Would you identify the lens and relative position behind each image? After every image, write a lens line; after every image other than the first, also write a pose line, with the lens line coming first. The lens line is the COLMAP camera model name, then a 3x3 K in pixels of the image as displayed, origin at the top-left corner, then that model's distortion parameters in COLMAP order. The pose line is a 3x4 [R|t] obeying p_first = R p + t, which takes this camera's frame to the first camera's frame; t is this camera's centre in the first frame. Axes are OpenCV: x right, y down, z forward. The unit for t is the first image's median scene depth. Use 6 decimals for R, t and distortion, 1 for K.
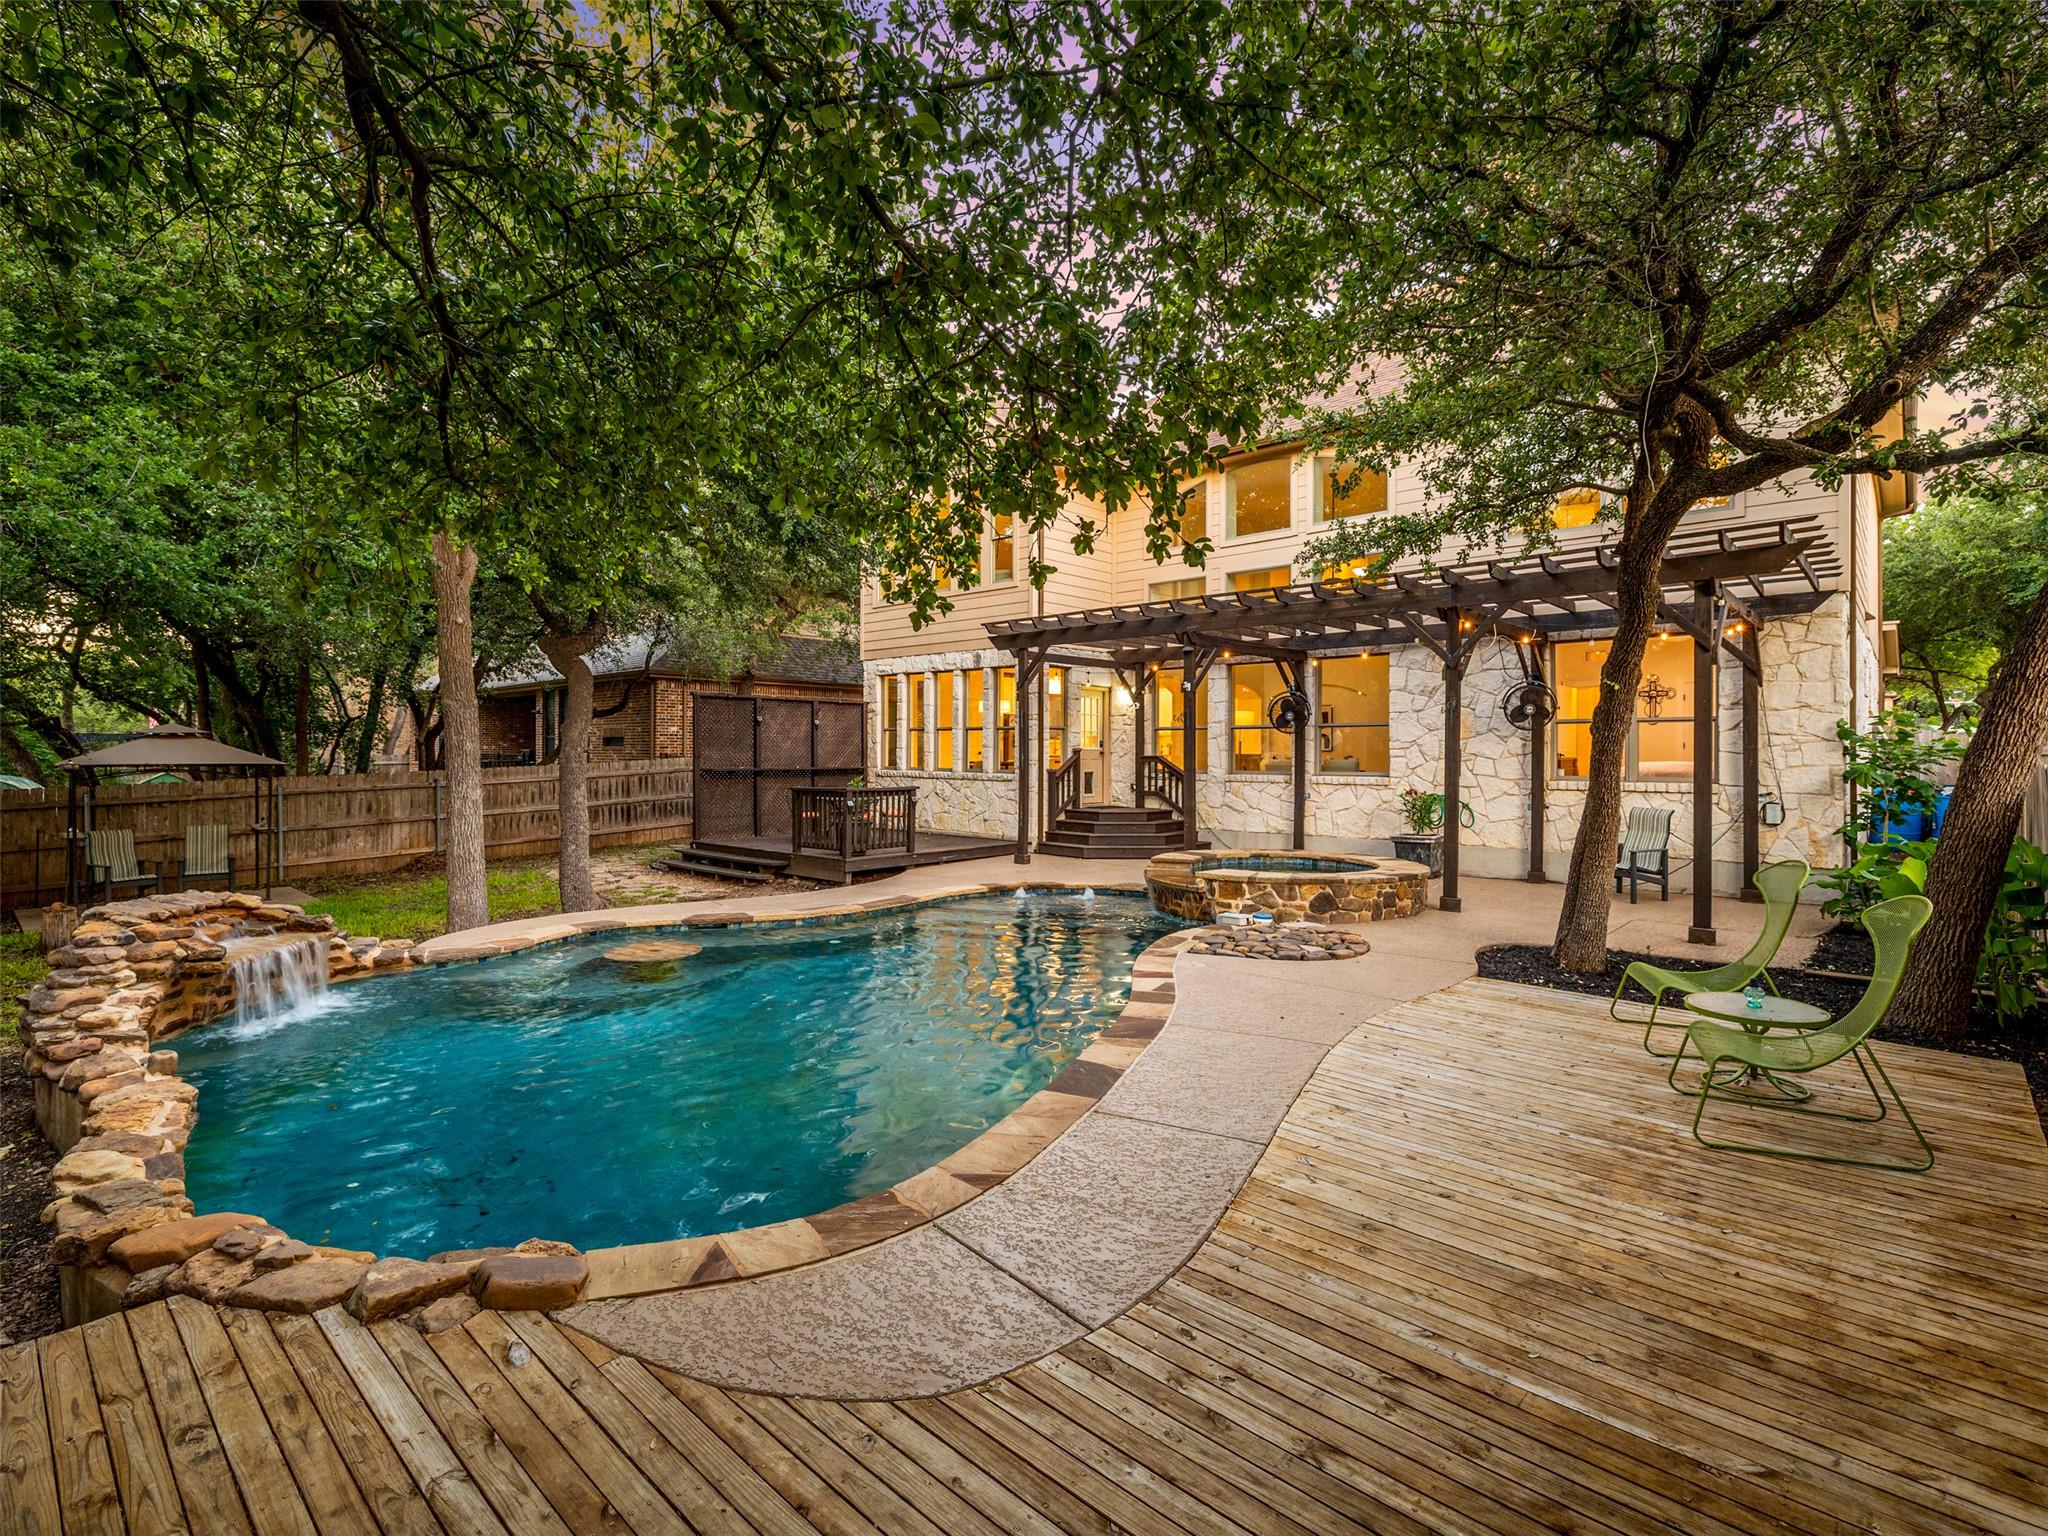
lens RADIAL K [[928.9, 0, 1039.5], [0, 928.9, 775.6], [0, 0, 1]] dist [0.001190, -0.000871]
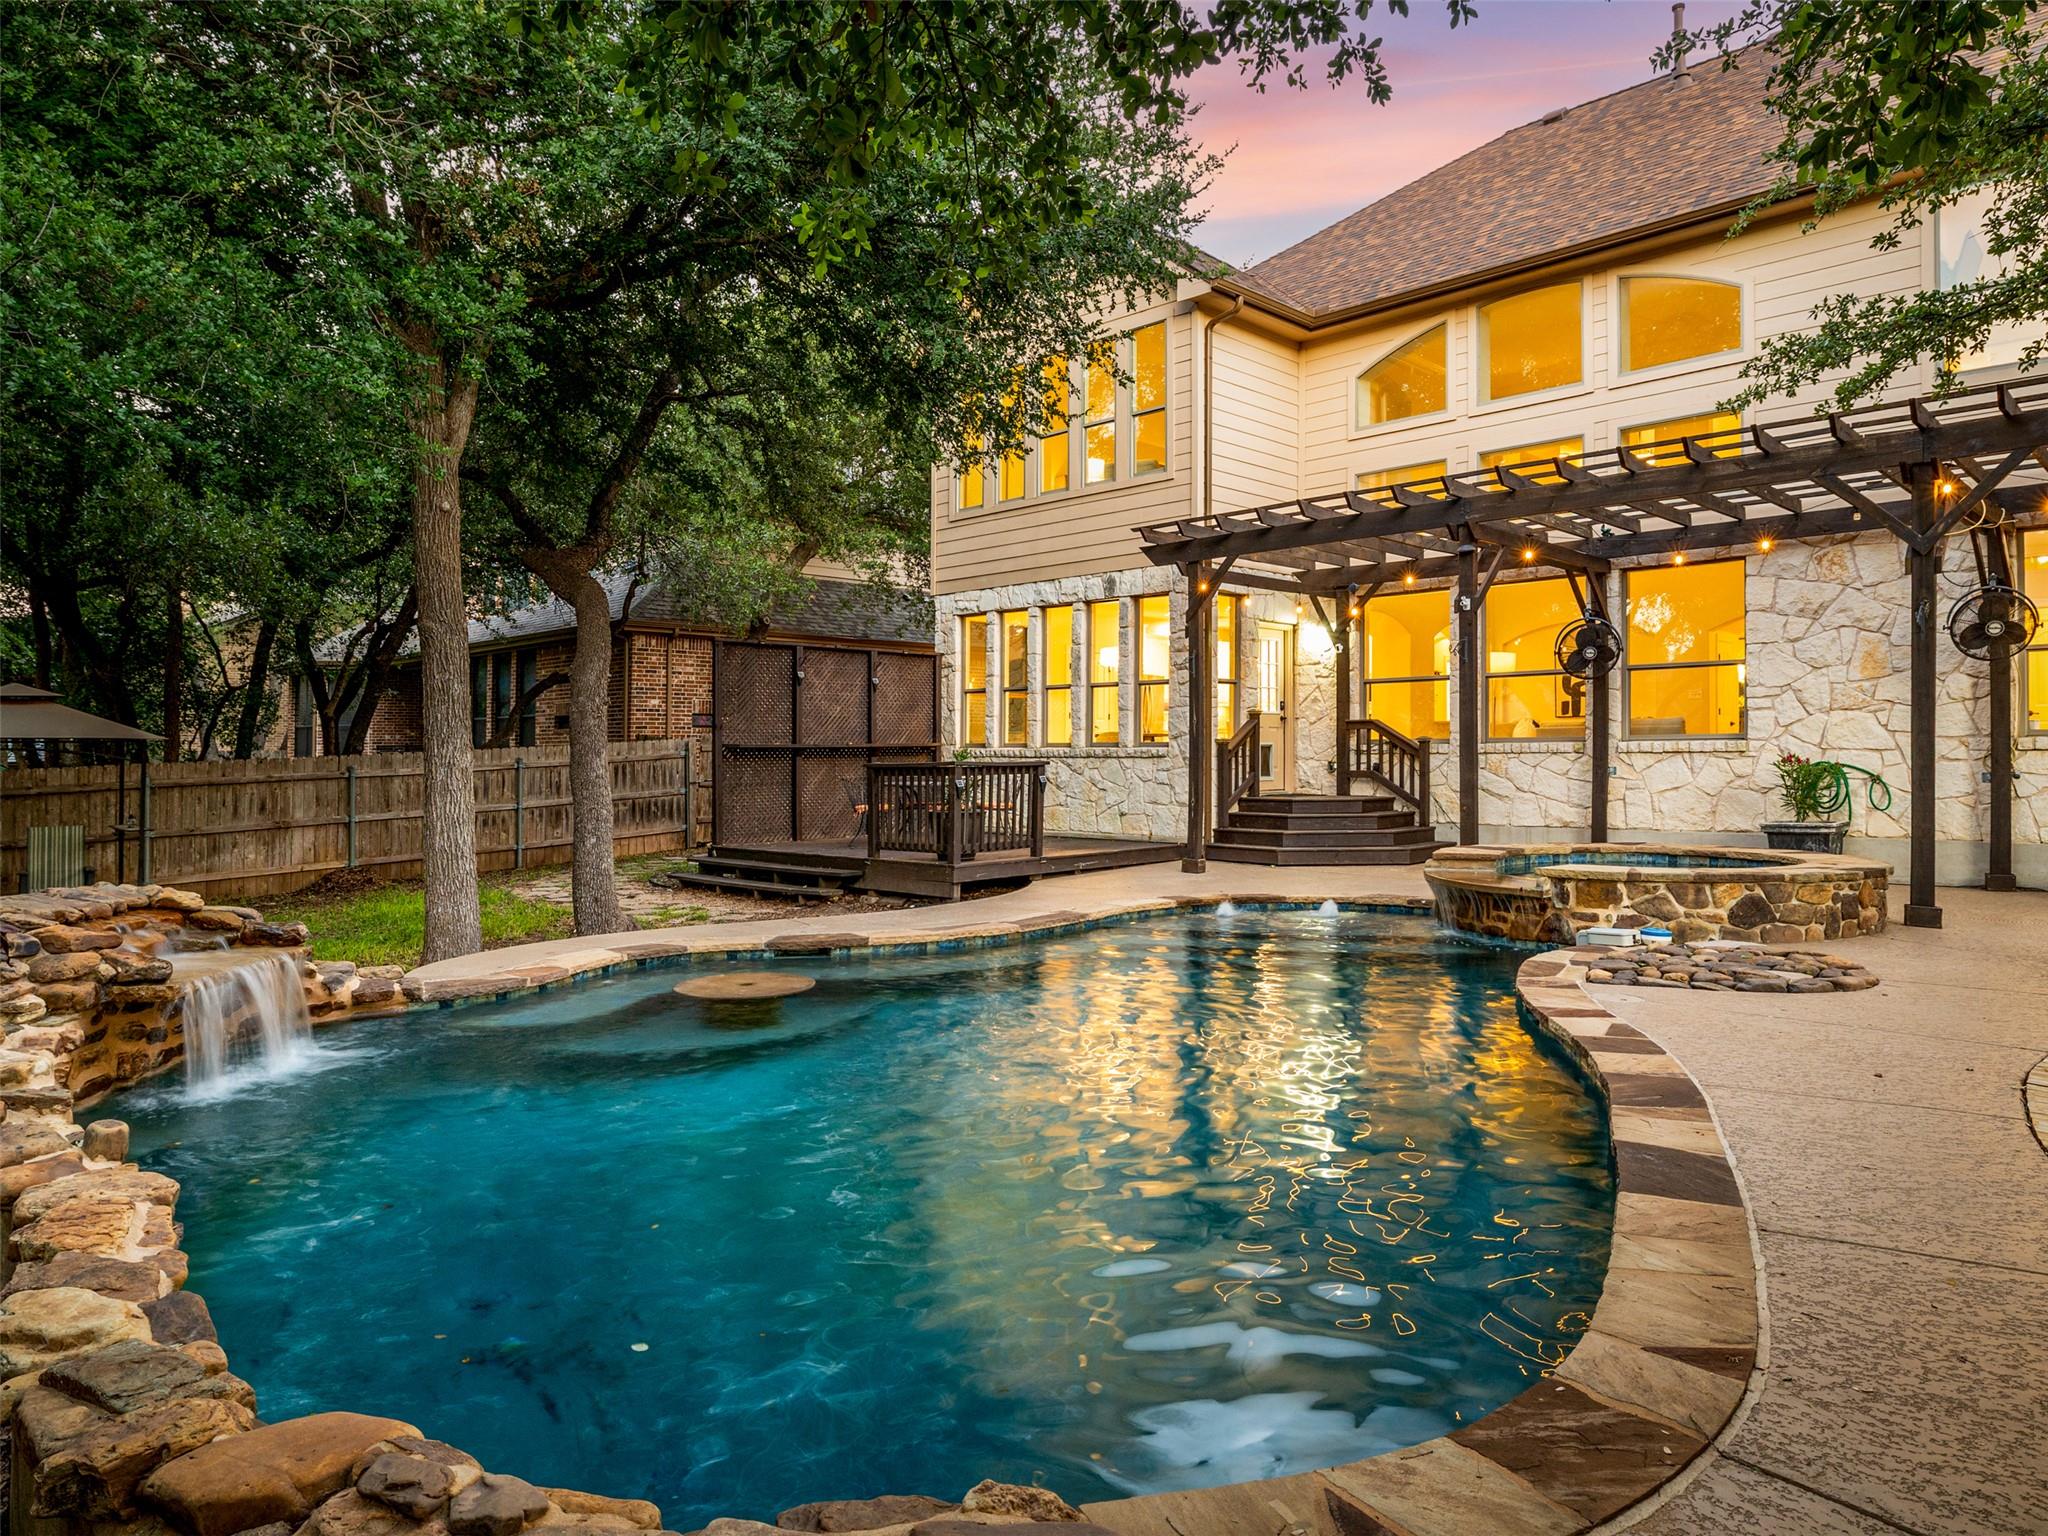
lens RADIAL K [[1226.7, 0, 1016.6], [0, 1226.7, 760.6], [0, 0, 1]] dist [-0.005598, 0.002055]
pose [[0.999194, -0.008820, -0.039170, -0.167527], [0.007991, 0.999741, -0.021286, 0.043730], [0.039347, 0.020956, 0.999006, 0.115306]]
